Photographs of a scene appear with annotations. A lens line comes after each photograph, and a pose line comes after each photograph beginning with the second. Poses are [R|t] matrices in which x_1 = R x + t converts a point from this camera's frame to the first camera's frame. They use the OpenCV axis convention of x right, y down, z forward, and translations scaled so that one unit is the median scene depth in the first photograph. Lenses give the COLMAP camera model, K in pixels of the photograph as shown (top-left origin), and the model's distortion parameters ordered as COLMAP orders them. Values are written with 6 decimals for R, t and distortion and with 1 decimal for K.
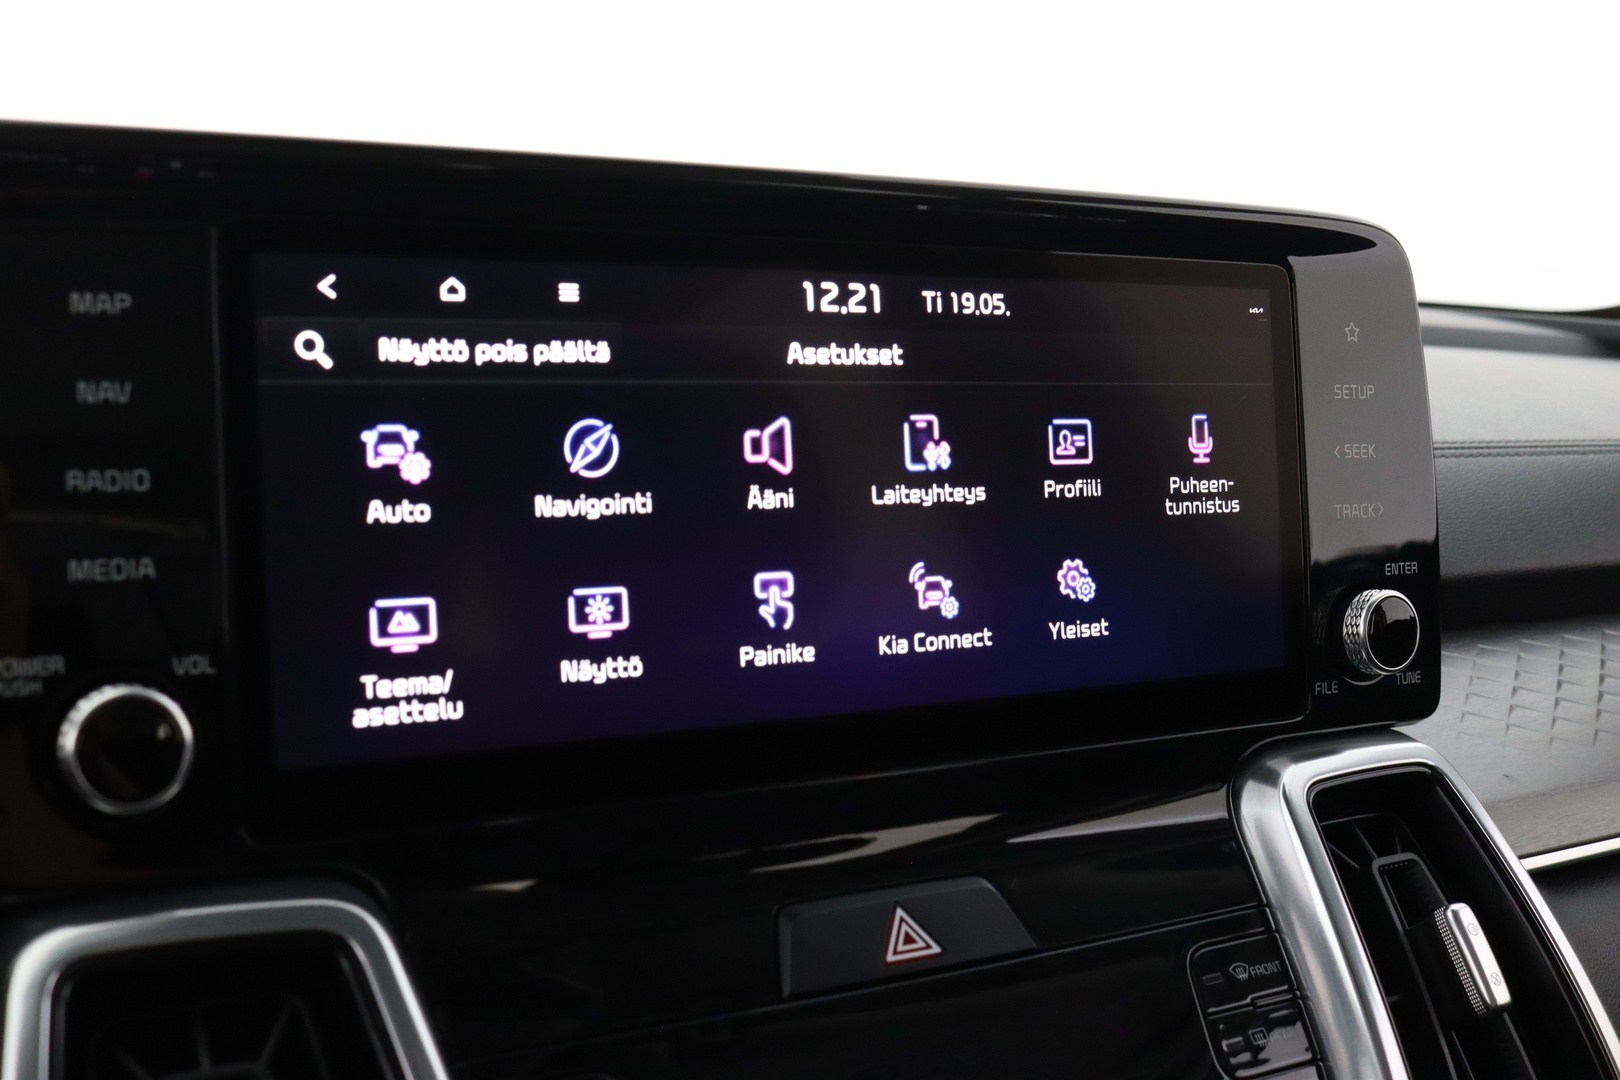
lens RADIAL K [[1775.4, 0, 801.0], [0, 1775.4, 533.0], [0, 0, 1]] dist [-0.080128, 0.000000]
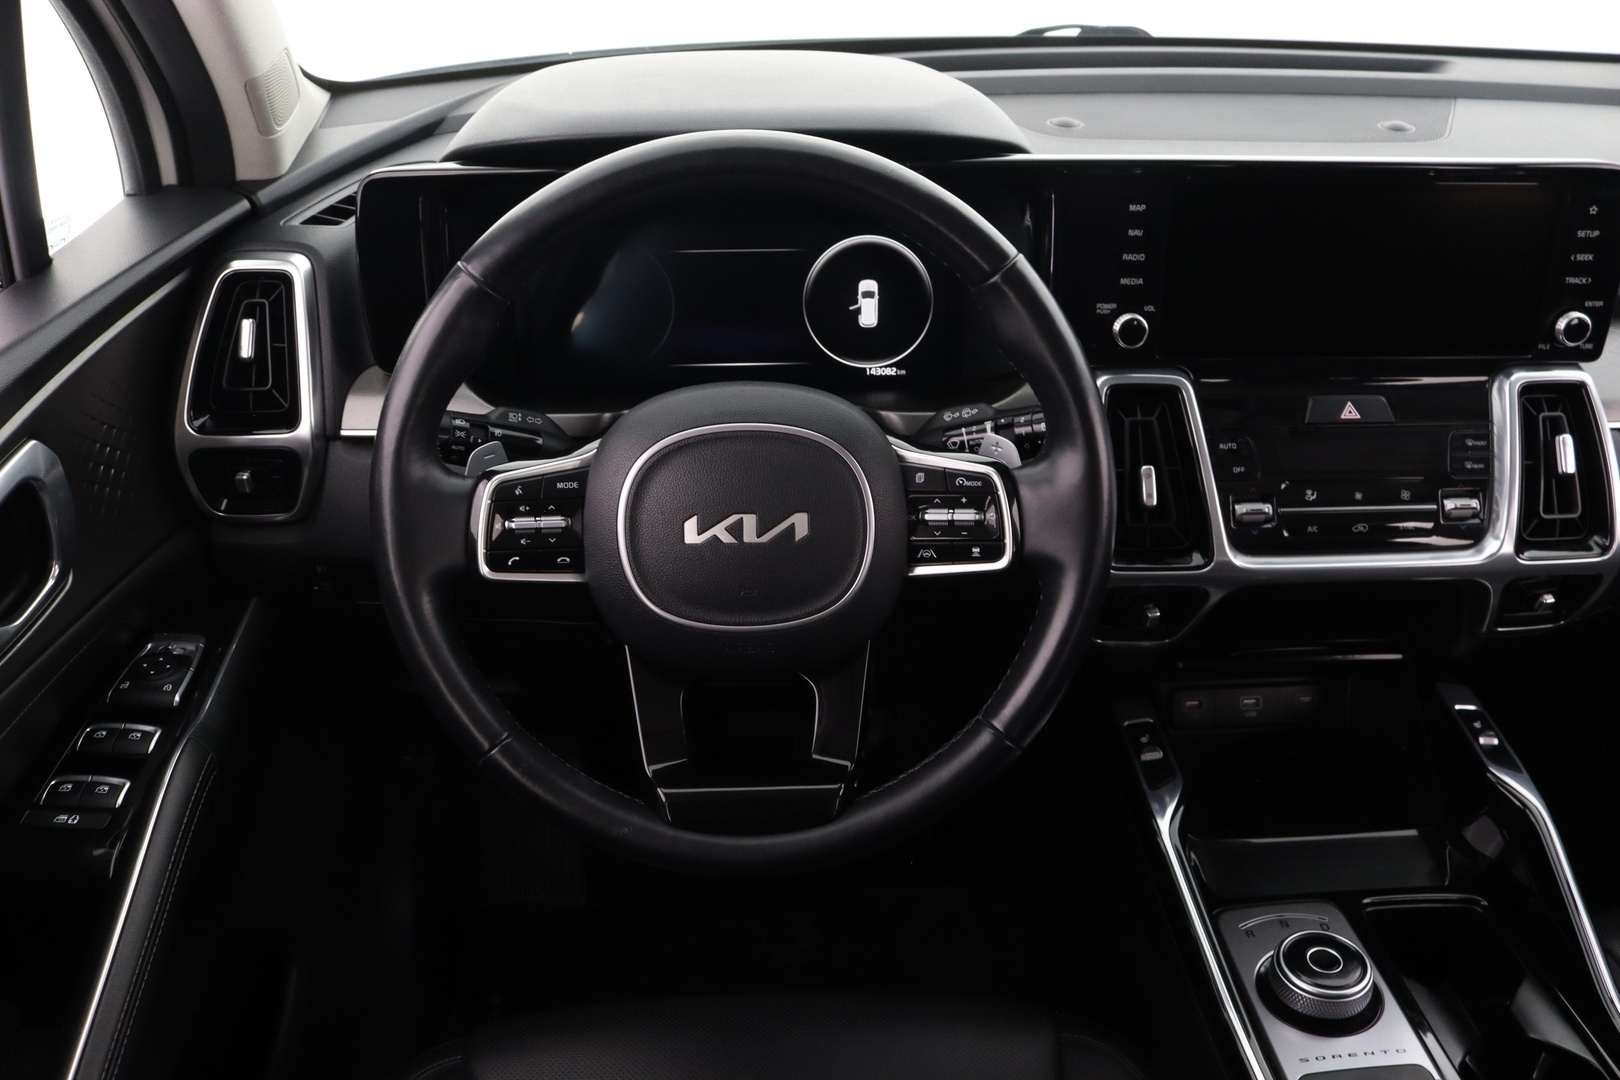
lens RADIAL K [[1306.3, 0, 819.7], [0, 1306.3, 554.6], [0, 0, 1]] dist [-0.091839, 0.030359]
pose [[0.895828, 0.208949, -0.392214, 0.159426], [-0.035828, 0.913655, 0.404909, -0.418641], [0.442954, -0.348677, 0.825964, -1.358884]]
